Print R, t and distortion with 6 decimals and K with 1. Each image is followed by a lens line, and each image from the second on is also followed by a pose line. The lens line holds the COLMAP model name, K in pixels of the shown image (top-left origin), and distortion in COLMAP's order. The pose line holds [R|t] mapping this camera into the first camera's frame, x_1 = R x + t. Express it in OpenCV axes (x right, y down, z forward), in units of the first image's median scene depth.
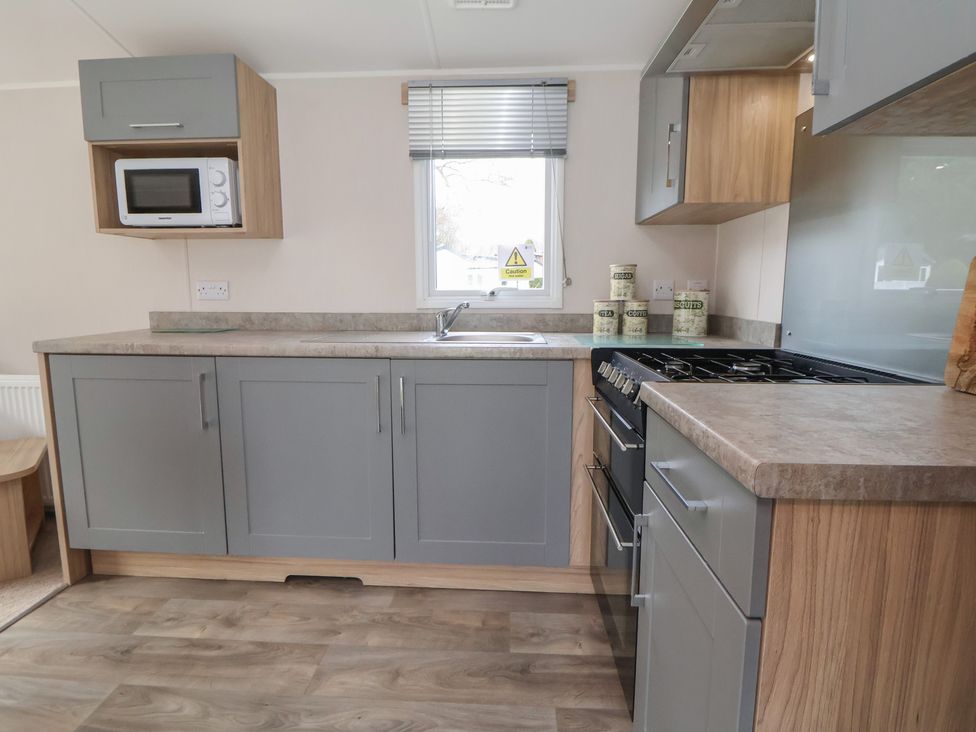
lens RADIAL K [[512.4, 0, 482.5], [0, 512.4, 356.5], [0, 0, 1]] dist [-0.002178, -0.012133]
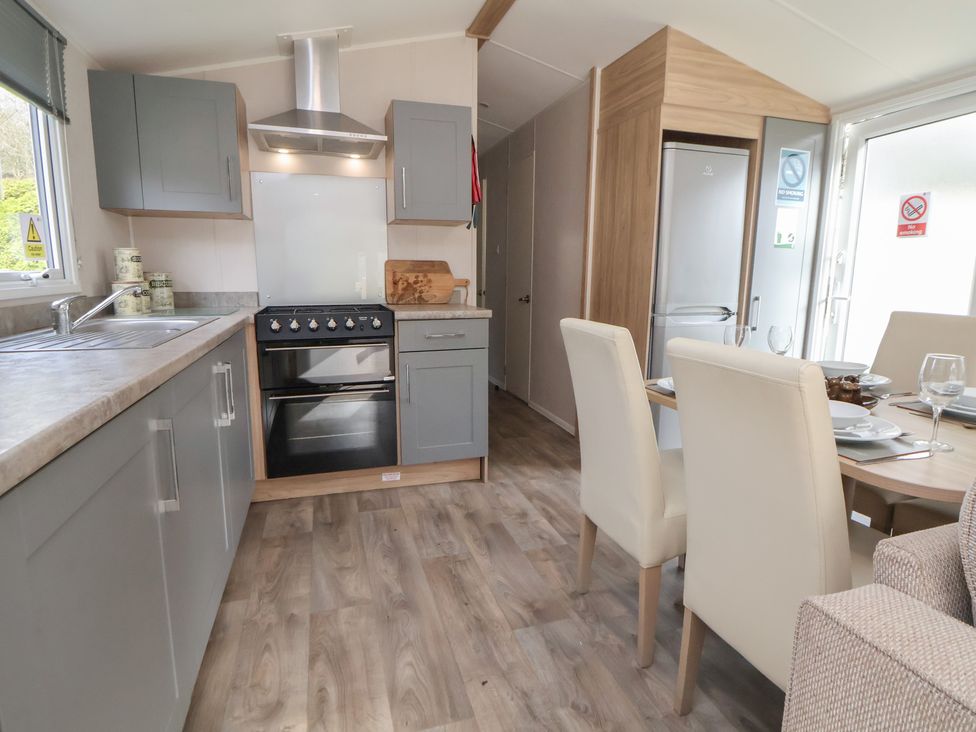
lens RADIAL K [[512.4, 0, 482.5], [0, 512.4, 356.5], [0, 0, 1]] dist [-0.002178, -0.012133]
pose [[-0.352112, -0.156026, 0.922861, -1.100359], [0.115190, 0.971287, 0.208164, -0.104221], [-0.928842, 0.179602, -0.324030, 0.772169]]
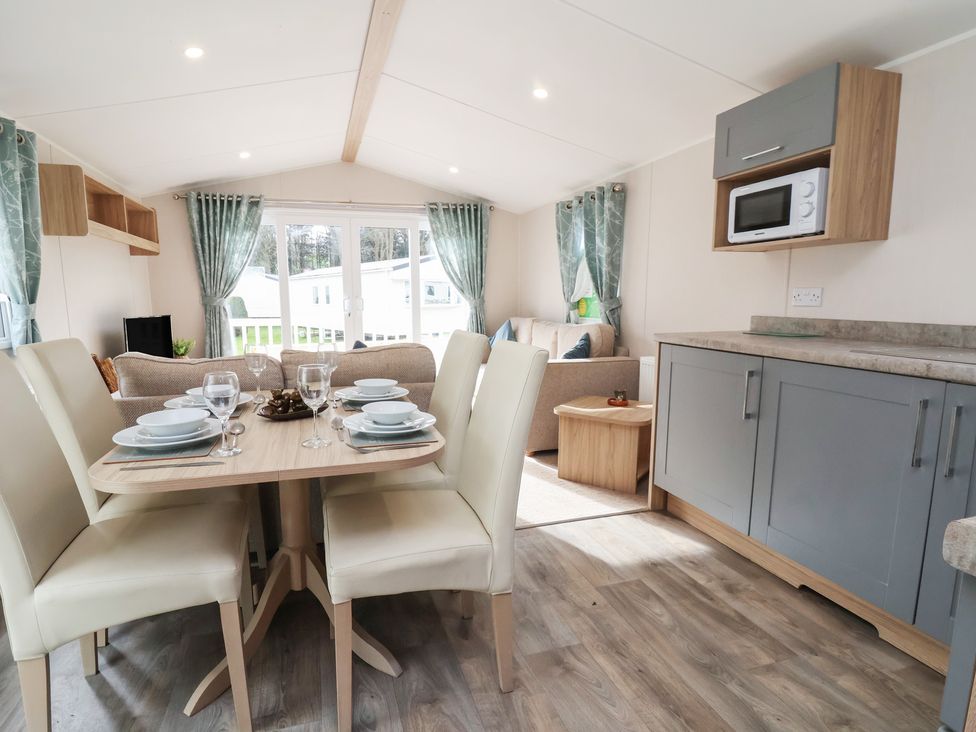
lens RADIAL K [[518.0, 0, 467.6], [0, 518.0, 373.3], [0, 0, 1]] dist [0.002401, -0.014258]
pose [[0.338965, 0.132577, -0.931411, 0.285551], [-0.117074, 0.988270, 0.098064, 0.000709], [0.933486, 0.075803, 0.350510, 0.009114]]
